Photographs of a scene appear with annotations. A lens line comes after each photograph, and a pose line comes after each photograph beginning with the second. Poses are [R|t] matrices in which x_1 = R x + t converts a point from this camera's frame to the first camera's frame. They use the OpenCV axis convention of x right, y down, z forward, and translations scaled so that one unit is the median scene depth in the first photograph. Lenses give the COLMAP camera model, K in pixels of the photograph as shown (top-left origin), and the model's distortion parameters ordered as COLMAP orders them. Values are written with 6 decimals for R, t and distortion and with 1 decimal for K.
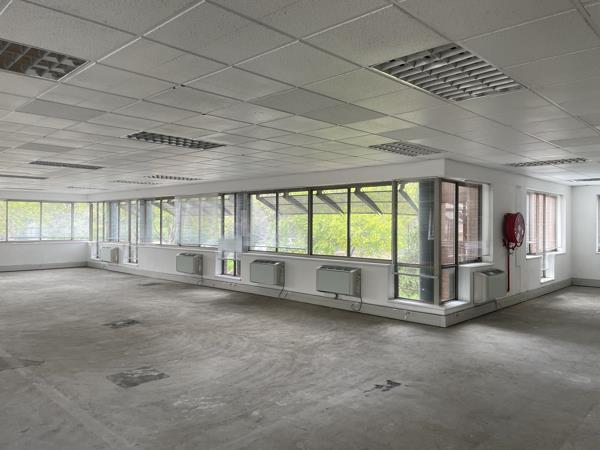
lens RADIAL K [[449.2, 0, 300.0], [0, 449.2, 225.0], [0, 0, 1]] dist [0.100504, -0.127430]
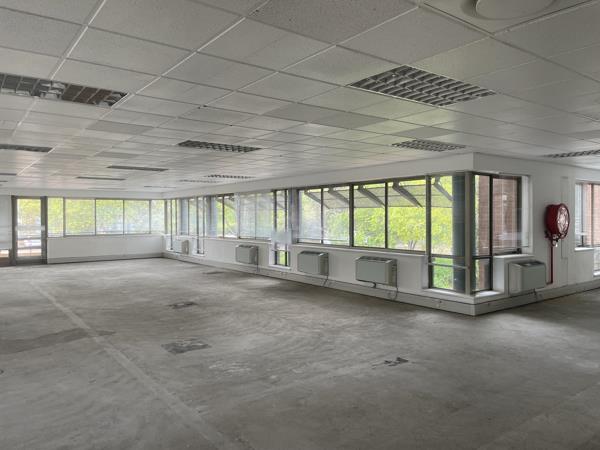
lens RADIAL K [[449.2, 0, 300.0], [0, 449.2, 225.0], [0, 0, 1]] dist [0.100504, -0.127430]
pose [[0.987092, -0.005784, -0.160049, 0.084703], [0.008041, 0.999877, 0.013458, 0.000814], [0.159951, -0.014571, 0.987017, -0.078574]]
